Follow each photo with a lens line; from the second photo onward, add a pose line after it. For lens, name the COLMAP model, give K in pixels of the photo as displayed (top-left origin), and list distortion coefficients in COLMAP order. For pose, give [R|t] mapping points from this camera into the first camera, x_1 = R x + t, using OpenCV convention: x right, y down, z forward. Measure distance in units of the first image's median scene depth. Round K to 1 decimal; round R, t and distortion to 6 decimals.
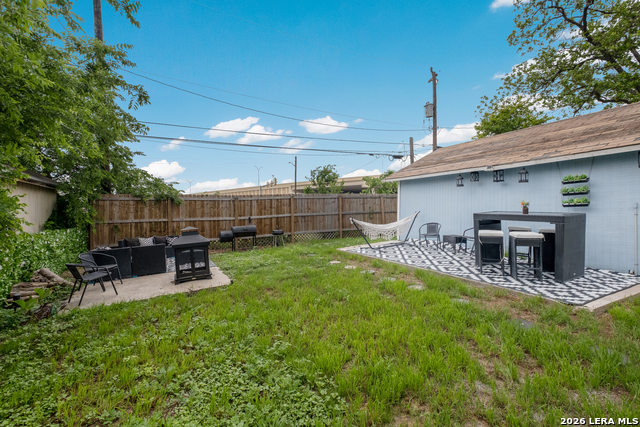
lens RADIAL K [[276.2, 0, 318.3], [0, 276.2, 207.2], [0, 0, 1]] dist [-0.000673, -0.000207]
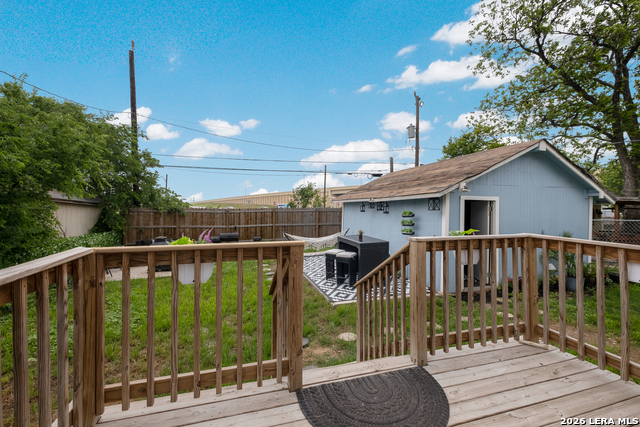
lens RADIAL K [[276.2, 0, 318.3], [0, 276.2, 207.2], [0, 0, 1]] dist [-0.000673, -0.000207]
pose [[0.983576, 0.023730, -0.178927, 0.367857], [-0.025056, 0.999673, -0.005152, -0.057575], [0.178746, 0.009550, 0.983849, -0.203144]]
